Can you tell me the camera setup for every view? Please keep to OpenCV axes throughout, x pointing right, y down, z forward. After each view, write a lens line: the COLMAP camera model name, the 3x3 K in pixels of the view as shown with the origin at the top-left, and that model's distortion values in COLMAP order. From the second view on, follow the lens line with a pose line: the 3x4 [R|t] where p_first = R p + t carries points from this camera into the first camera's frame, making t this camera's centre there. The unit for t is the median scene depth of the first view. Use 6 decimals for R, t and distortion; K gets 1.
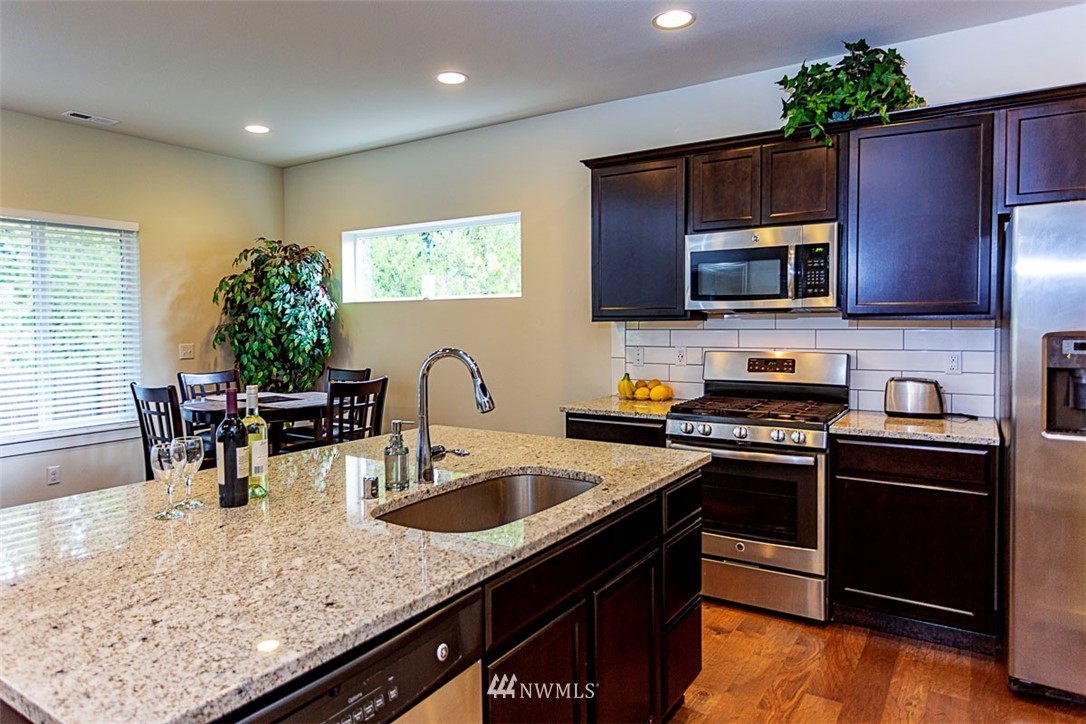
lens RADIAL K [[675.1, 0, 546.1], [0, 675.1, 337.0], [0, 0, 1]] dist [0.001008, -0.000051]
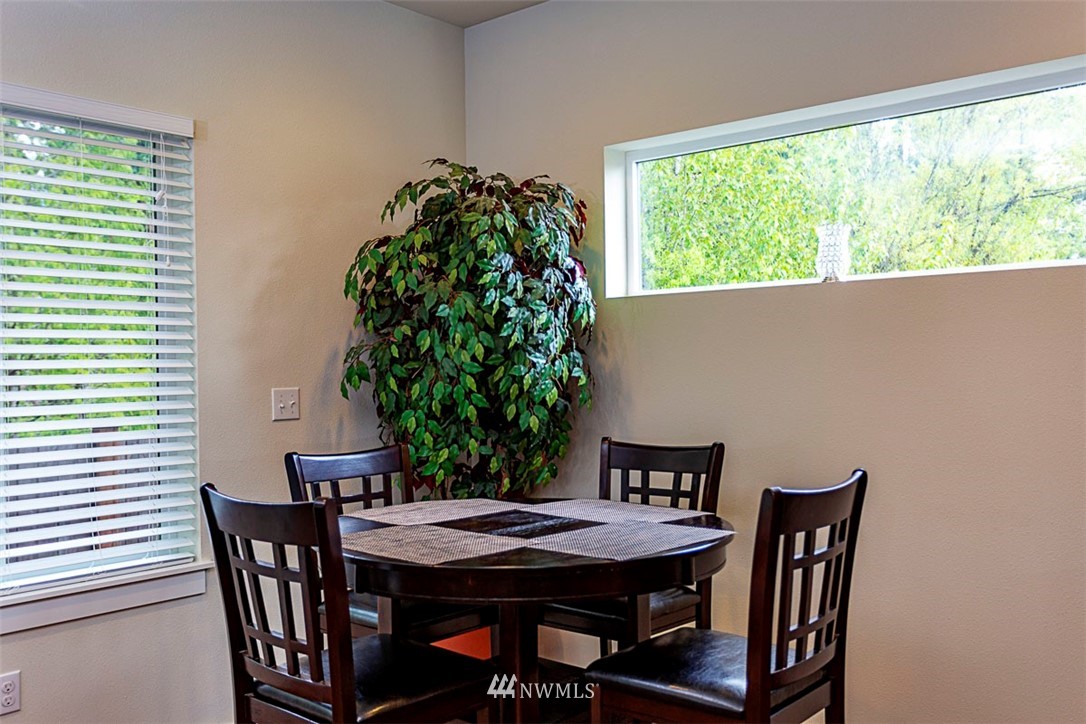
lens RADIAL K [[965.3, 0, 602.7], [0, 965.3, 362.1], [0, 0, 1]] dist [0.009747, 0.003788]
pose [[0.995911, -0.003702, -0.090260, -0.261592], [0.001513, 0.999703, -0.024312, 0.009827], [0.090323, 0.024076, 0.995621, 0.367508]]
